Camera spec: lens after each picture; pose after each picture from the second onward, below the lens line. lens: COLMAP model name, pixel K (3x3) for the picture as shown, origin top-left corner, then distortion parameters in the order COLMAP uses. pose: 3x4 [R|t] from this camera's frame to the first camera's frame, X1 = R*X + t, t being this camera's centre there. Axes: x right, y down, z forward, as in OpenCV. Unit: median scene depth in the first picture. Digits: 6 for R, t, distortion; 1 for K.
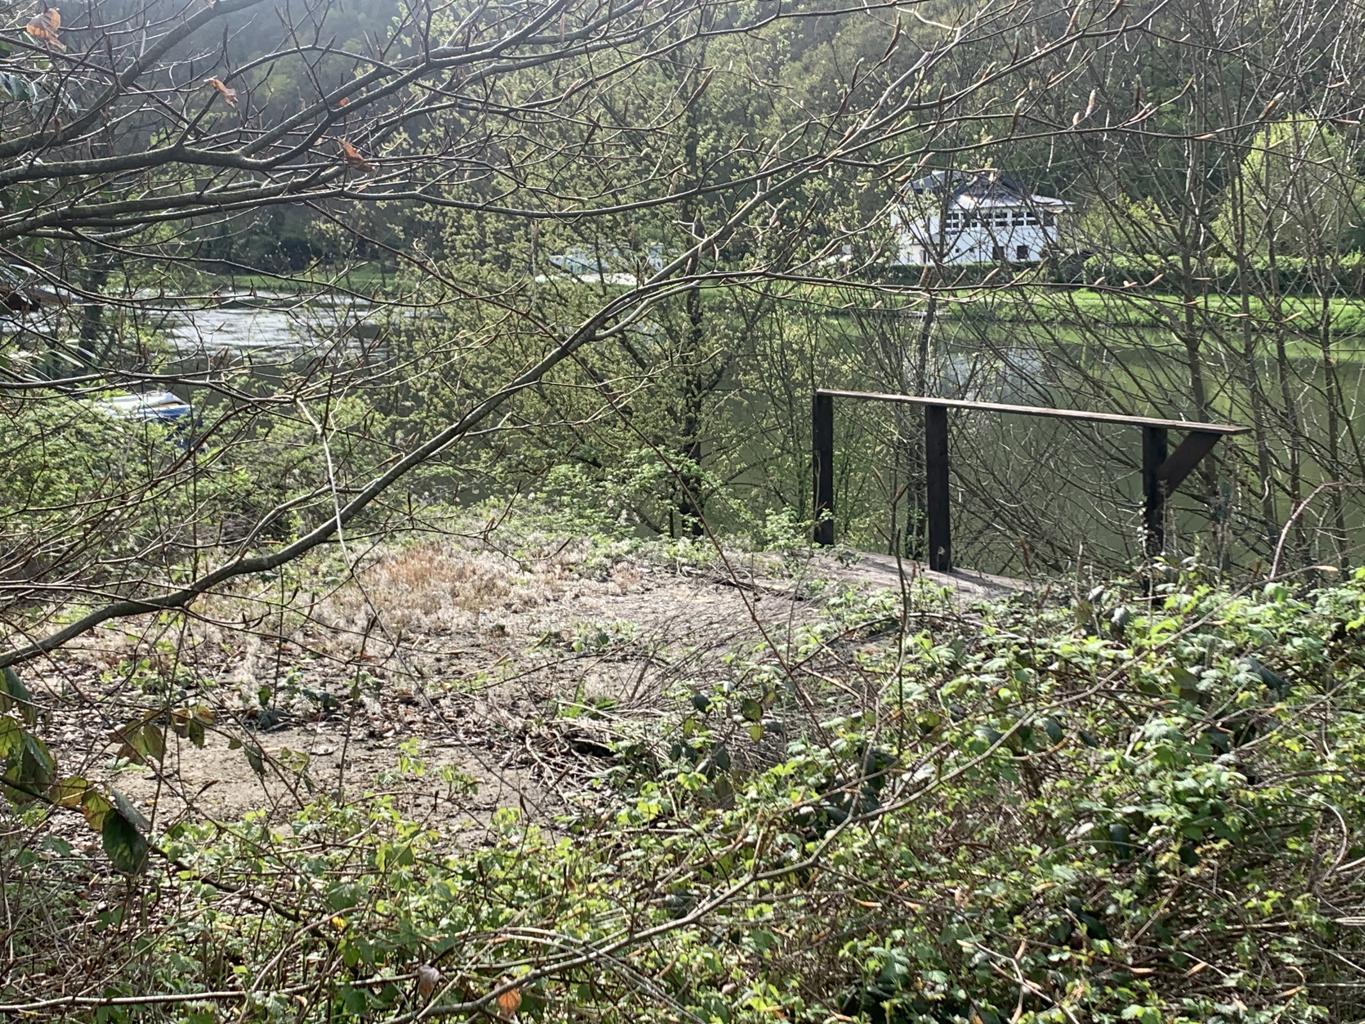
lens RADIAL K [[1946.2, 0, 671.0], [0, 1946.2, 516.3], [0, 0, 1]] dist [0.153803, 0.000000]
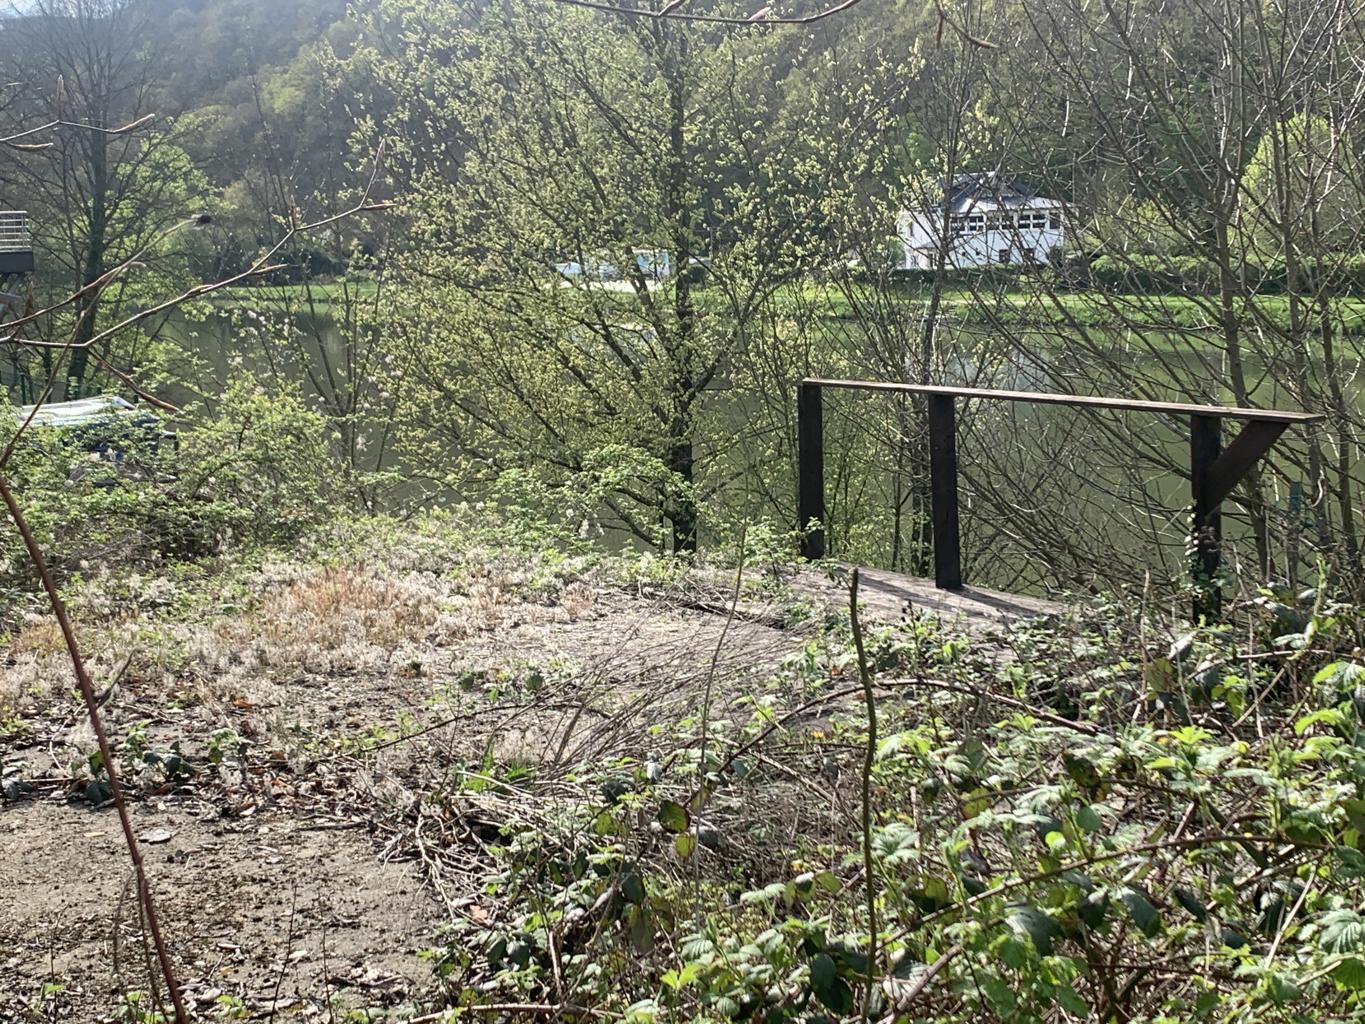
lens RADIAL K [[1926.3, 0, 681.8], [0, 1926.3, 504.2], [0, 0, 1]] dist [0.104746, 0.000000]
pose [[0.999953, -0.009670, -0.000475, 0.026026], [0.009665, 0.999908, -0.009535, -0.002413], [0.000567, 0.009530, 0.999954, 0.181937]]
